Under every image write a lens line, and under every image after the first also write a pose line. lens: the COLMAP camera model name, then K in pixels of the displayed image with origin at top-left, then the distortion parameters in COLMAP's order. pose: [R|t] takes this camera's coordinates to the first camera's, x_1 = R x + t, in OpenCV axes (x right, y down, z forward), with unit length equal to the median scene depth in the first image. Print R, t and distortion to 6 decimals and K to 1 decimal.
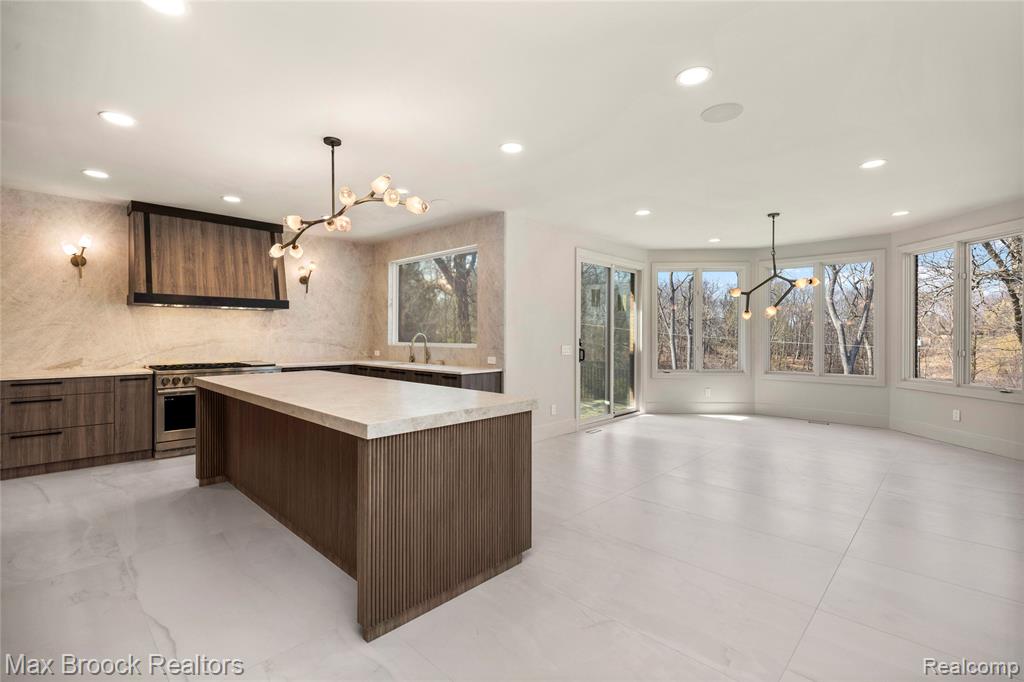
lens RADIAL K [[460.2, 0, 509.3], [0, 460.2, 335.2], [0, 0, 1]] dist [-0.002829, 0.000688]
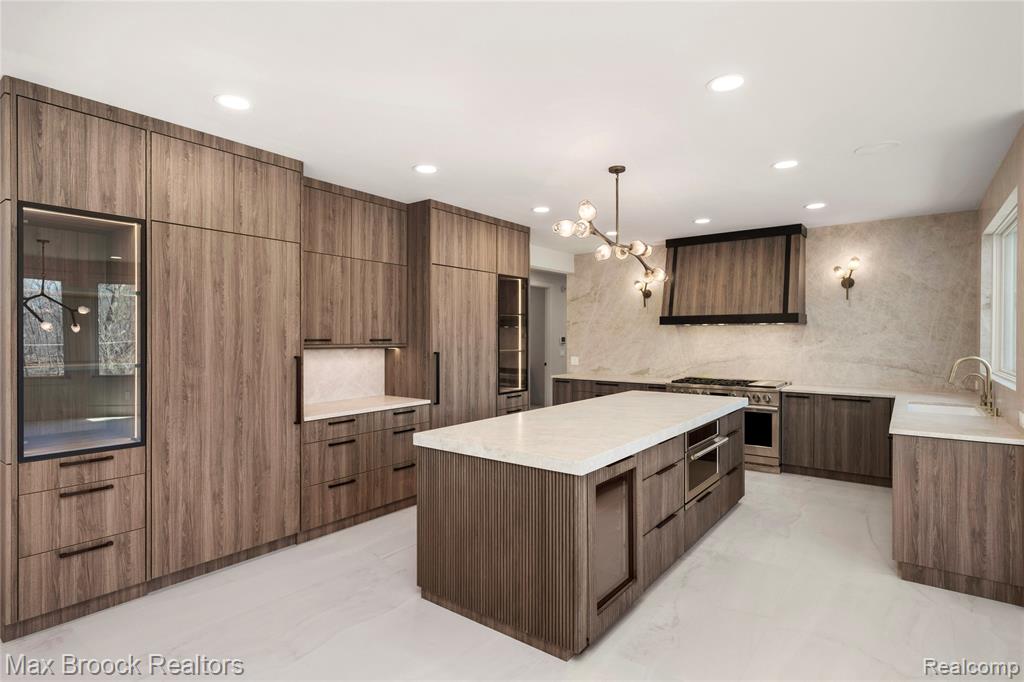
lens RADIAL K [[521.7, 0, 508.0], [0, 521.7, 338.8], [0, 0, 1]] dist [0.004946, -0.001716]
pose [[0.114217, 0.001590, -0.993455, 0.440545], [0.001175, 0.999998, 0.001736, -0.031888], [0.993455, -0.001365, 0.114215, 0.384057]]
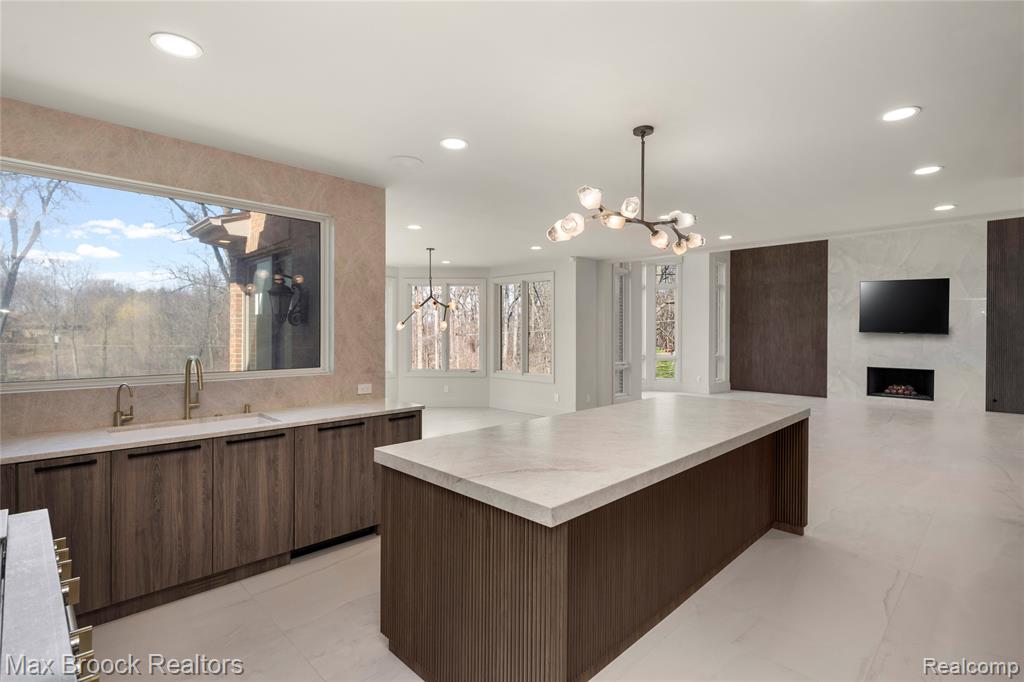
lens RADIAL K [[483.4, 0, 507.7], [0, 483.4, 335.1], [0, 0, 1]] dist [0.010520, -0.002663]
pose [[-0.002867, -0.010699, 0.999939, -0.773248], [-0.004513, 0.999933, 0.010686, -0.036836], [-0.999986, -0.004482, -0.002915, 0.763147]]
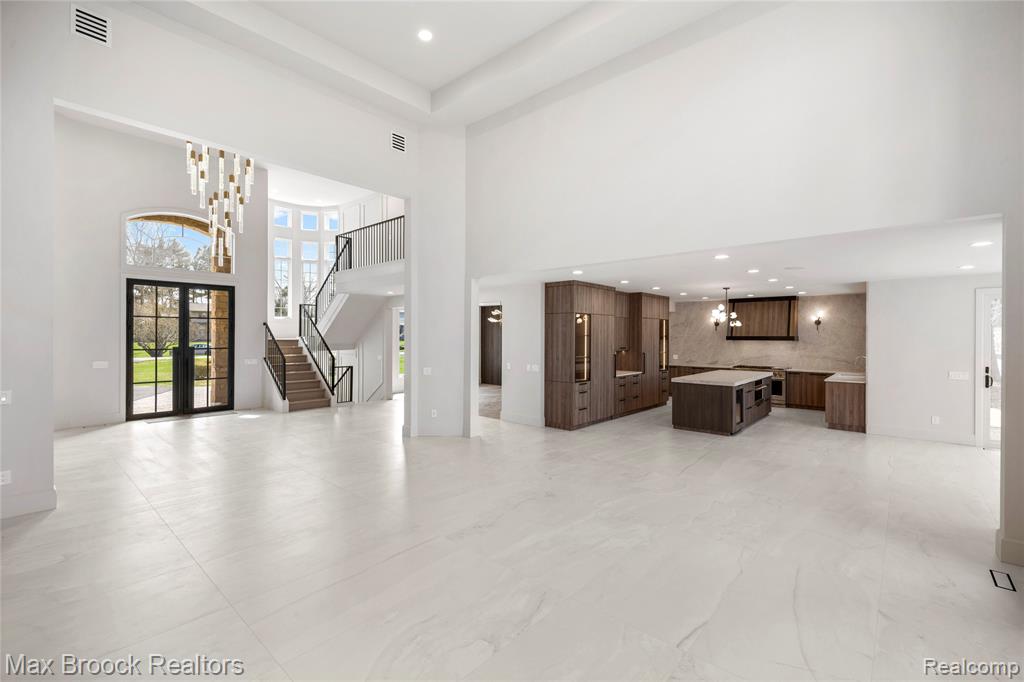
lens RADIAL K [[442.7, 0, 505.9], [0, 442.7, 335.1], [0, 0, 1]] dist [-0.003165, -0.000004]
pose [[0.038775, -0.003312, -0.999242, 1.383552], [-0.003954, 0.999986, -0.003468, -0.073412], [0.999240, 0.004086, 0.038761, -0.278448]]
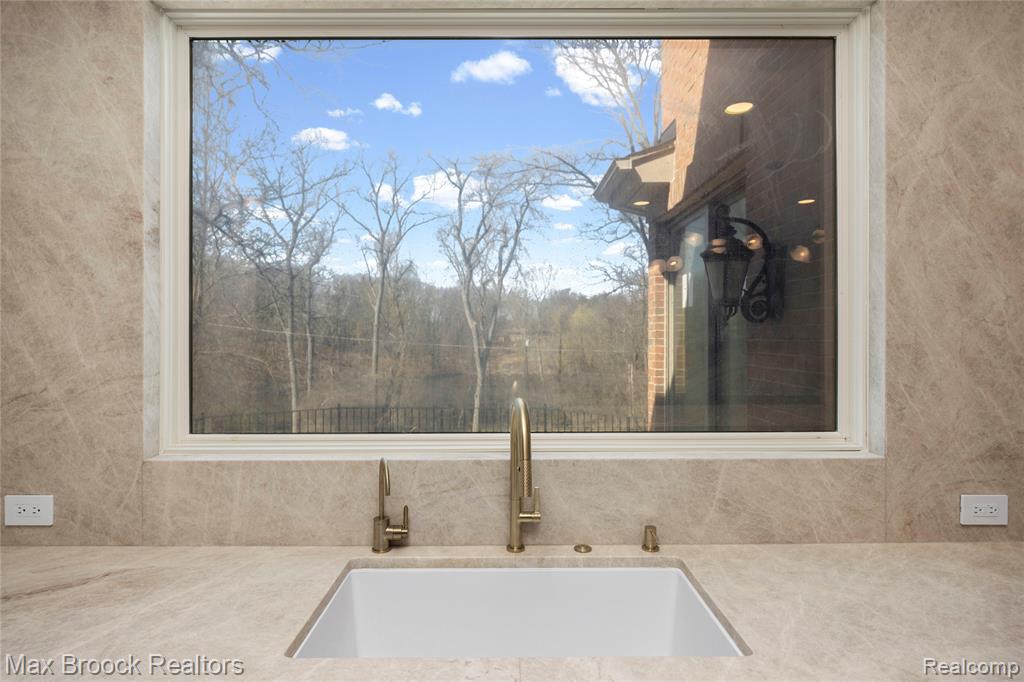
lens RADIAL K [[558.2, 0, 505.0], [0, 558.2, 336.2], [0, 0, 1]] dist [0.004528, -0.001464]
pose [[0.715289, -0.007591, 0.698788, -0.398075], [0.005962, 0.999971, 0.004760, -0.034448], [-0.698803, 0.000761, 0.715313, 0.946244]]
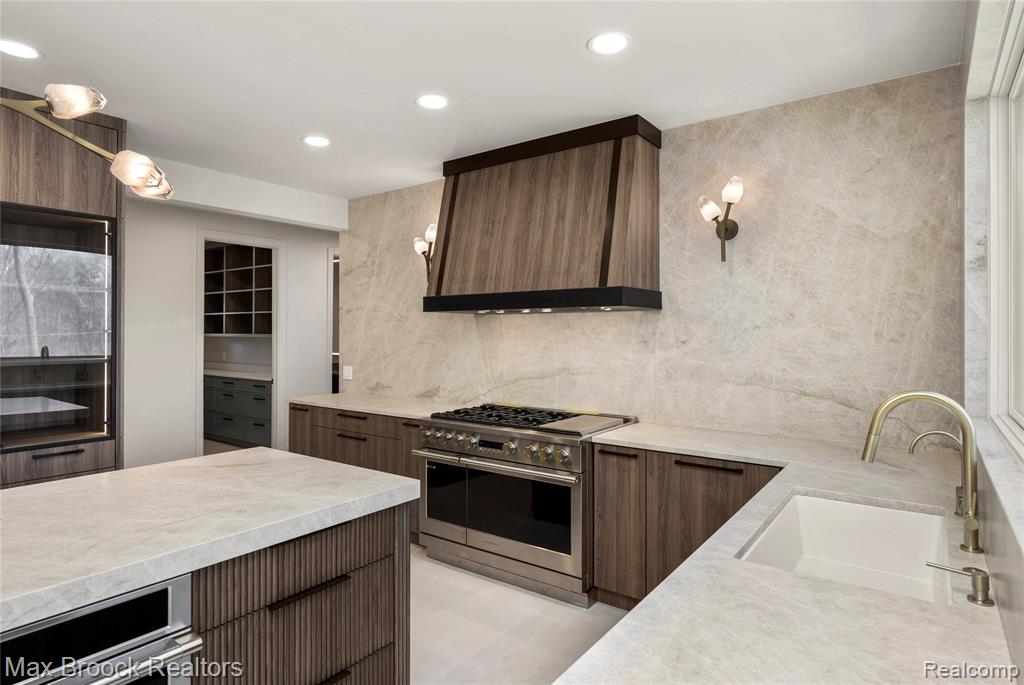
lens RADIAL K [[558.2, 0, 525.1], [0, 558.2, 328.9], [0, 0, 1]] dist [0.004528, -0.001464]
pose [[0.153764, -0.010261, -0.988054, 0.016336], [0.000037, 0.999946, -0.010379, -0.032355], [0.988108, 0.001560, 0.153756, 0.886038]]
